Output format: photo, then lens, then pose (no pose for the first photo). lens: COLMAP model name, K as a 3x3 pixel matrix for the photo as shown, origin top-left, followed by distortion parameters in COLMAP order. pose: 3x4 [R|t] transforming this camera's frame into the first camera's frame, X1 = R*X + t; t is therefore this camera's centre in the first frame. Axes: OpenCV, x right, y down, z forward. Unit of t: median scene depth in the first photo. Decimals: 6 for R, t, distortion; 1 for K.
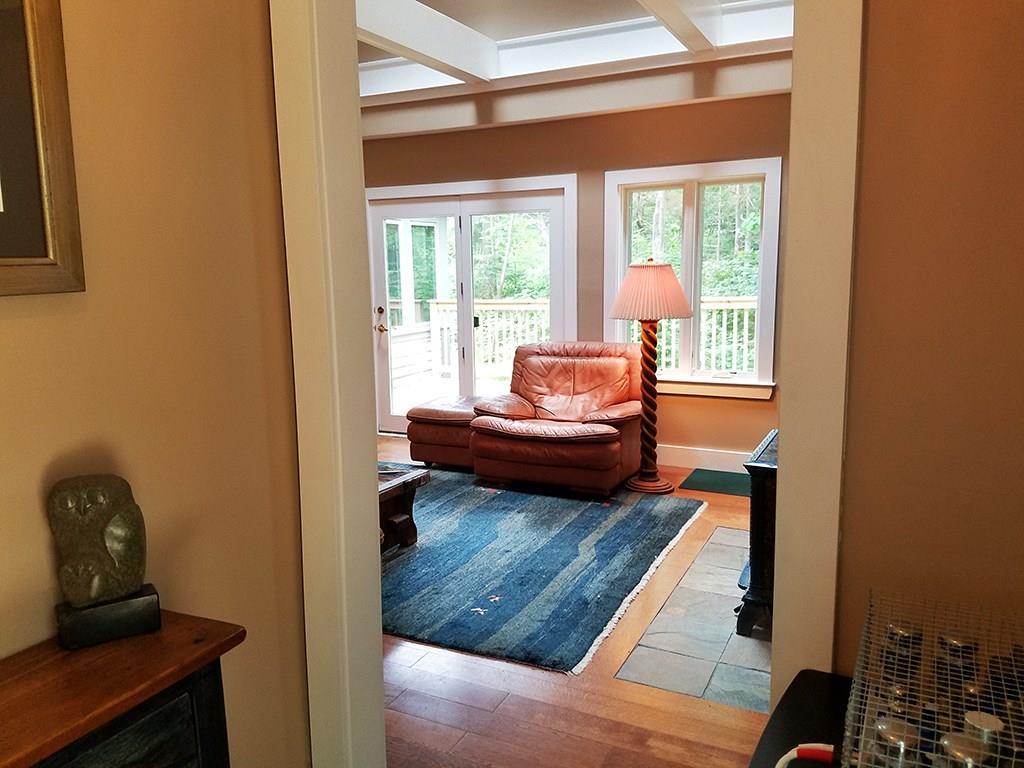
lens RADIAL K [[770.0, 0, 512.0], [0, 770.0, 384.0], [0, 0, 1]] dist [0.000369, 0.001508]
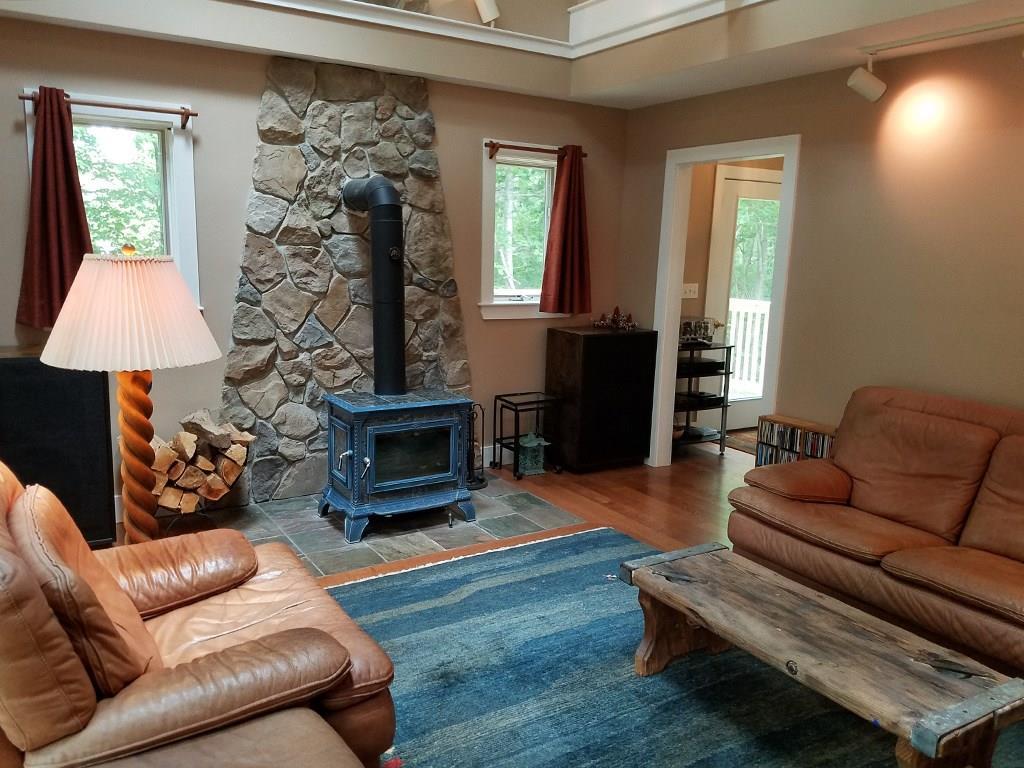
lens RADIAL K [[772.2, 0, 510.5], [0, 772.2, 413.6], [0, 0, 1]] dist [-0.001169, -0.007846]
pose [[-0.840821, -0.145446, 0.521406, -0.423590], [0.049406, 0.938586, 0.341491, -0.304470], [-0.539053, 0.312893, -0.781997, 1.794173]]
